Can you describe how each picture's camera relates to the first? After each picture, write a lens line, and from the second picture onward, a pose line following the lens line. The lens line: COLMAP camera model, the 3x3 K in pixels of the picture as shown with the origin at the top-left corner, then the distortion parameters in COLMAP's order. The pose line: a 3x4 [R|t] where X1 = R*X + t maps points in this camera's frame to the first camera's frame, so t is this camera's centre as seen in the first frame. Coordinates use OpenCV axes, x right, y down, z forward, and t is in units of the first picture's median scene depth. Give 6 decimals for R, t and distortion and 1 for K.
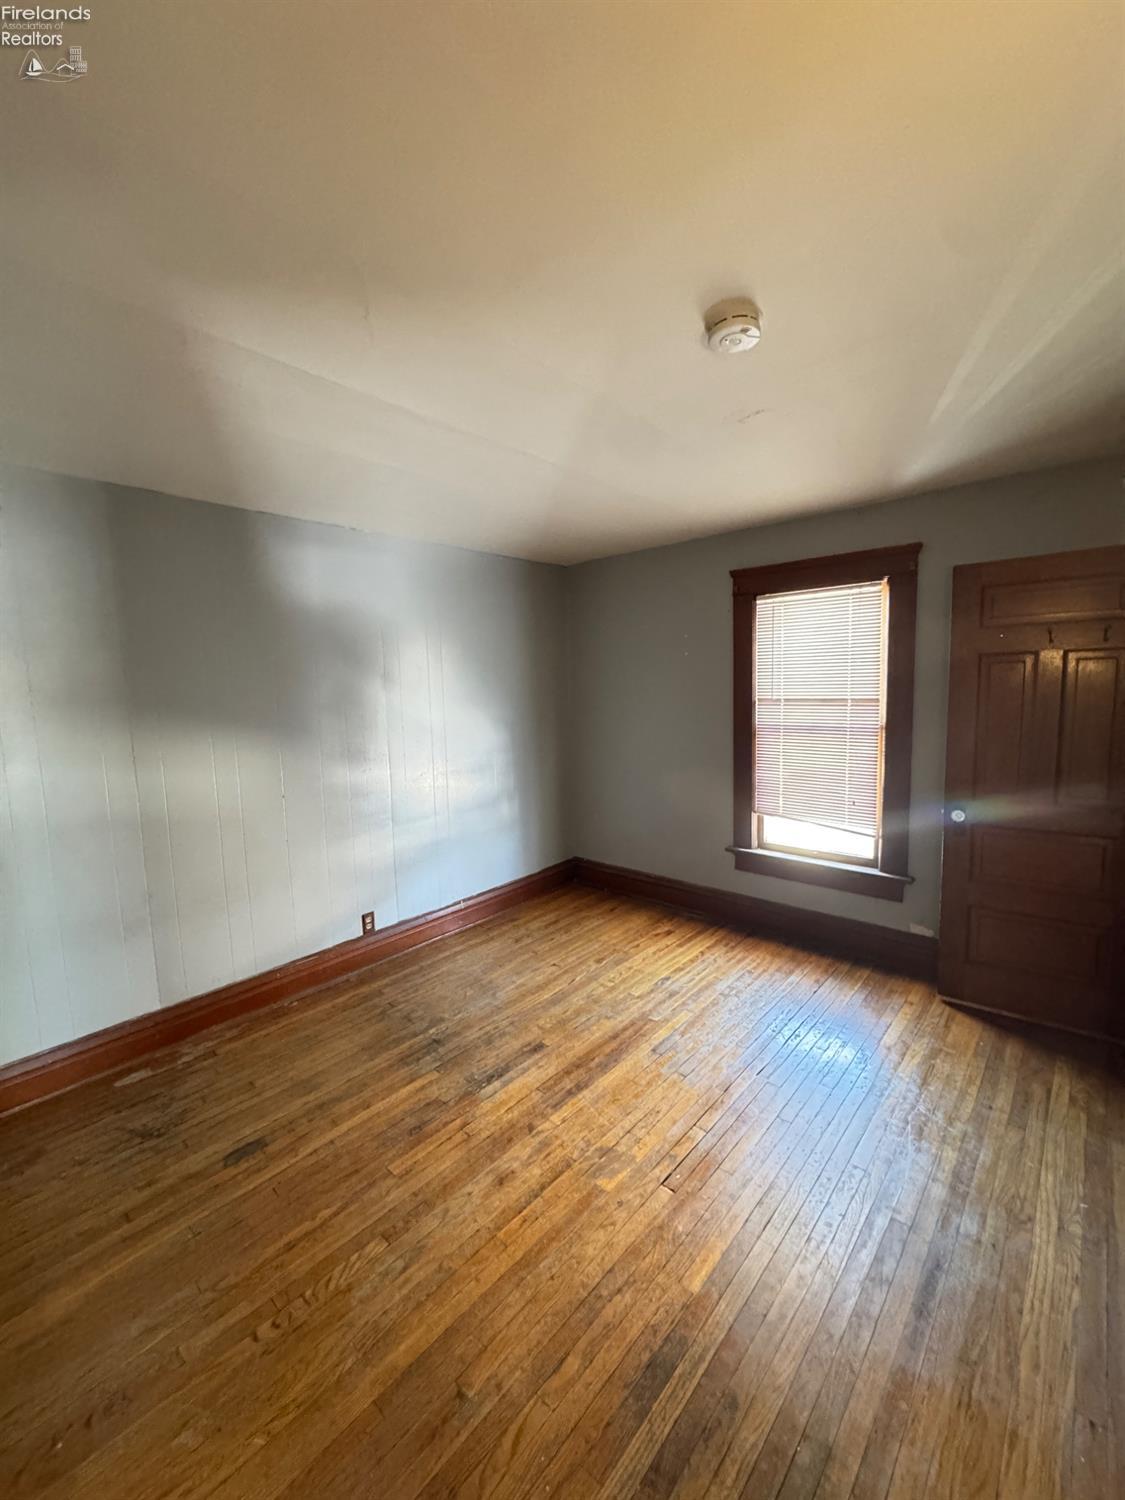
lens RADIAL K [[602.6, 0, 564.1], [0, 602.6, 744.6], [0, 0, 1]] dist [-0.001851, 0.001038]
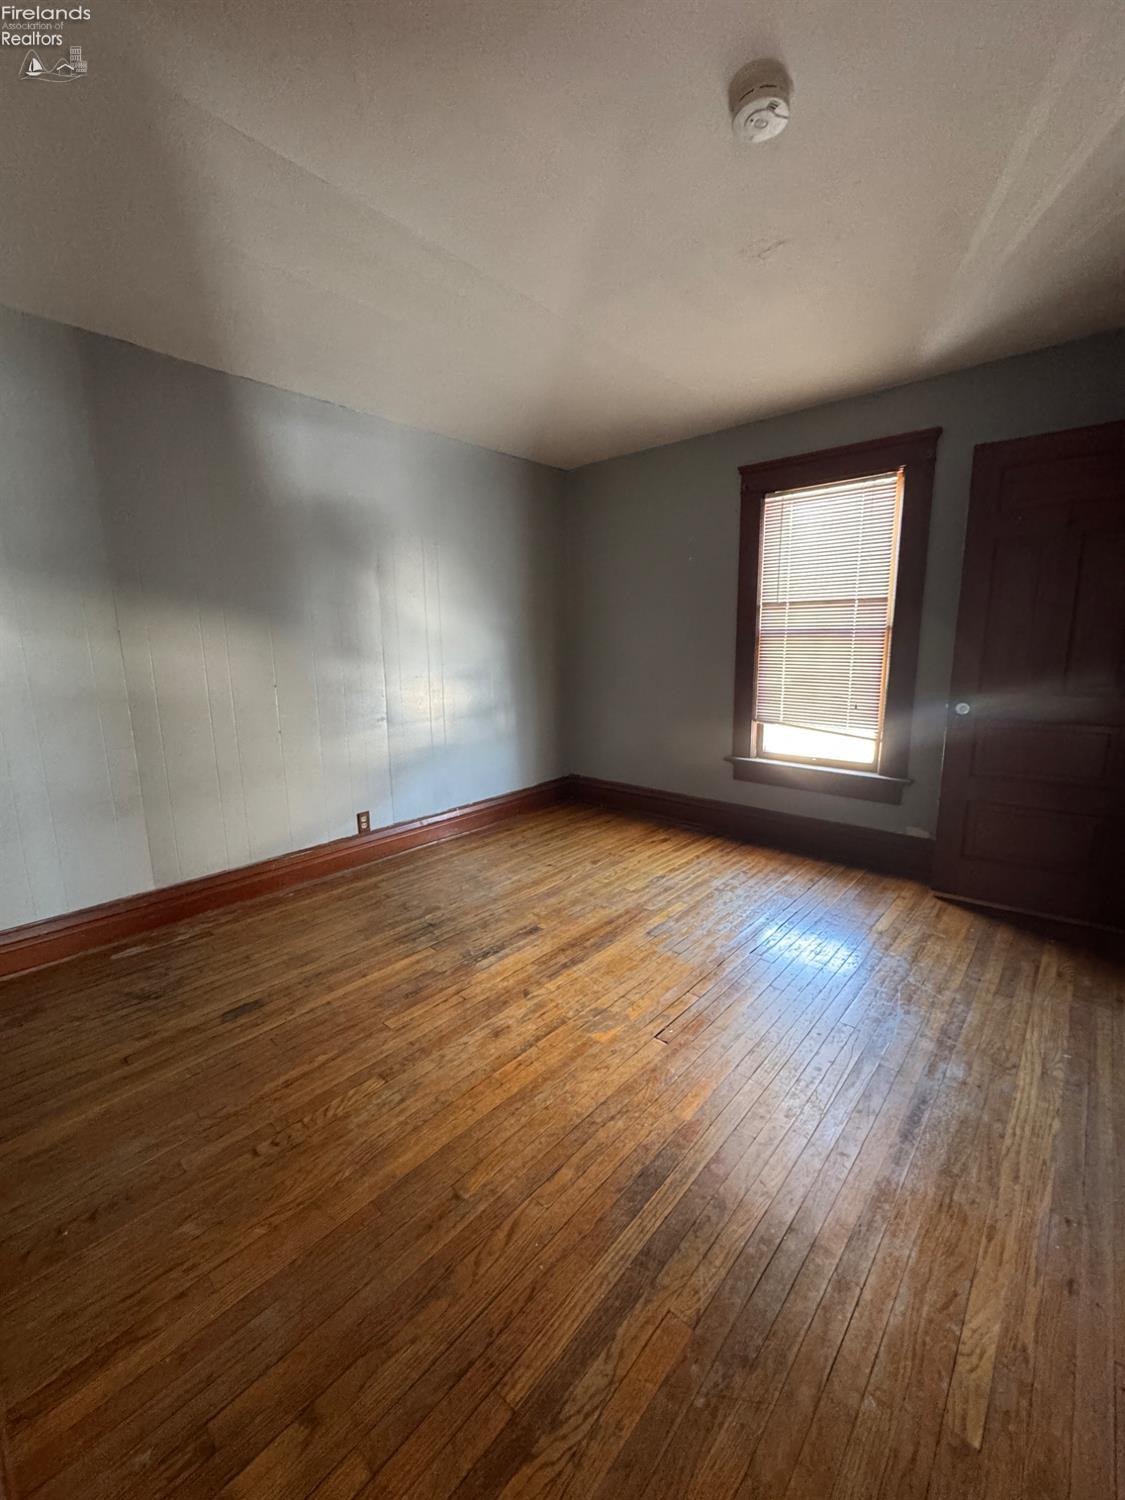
lens RADIAL K [[602.6, 0, 563.6], [0, 602.6, 760.0], [0, 0, 1]] dist [-0.001851, 0.001038]
pose [[0.999864, 0.014357, 0.008148, -0.006347], [-0.014918, 0.997176, 0.073610, 0.181319], [-0.007068, -0.073721, 0.997254, 0.021789]]
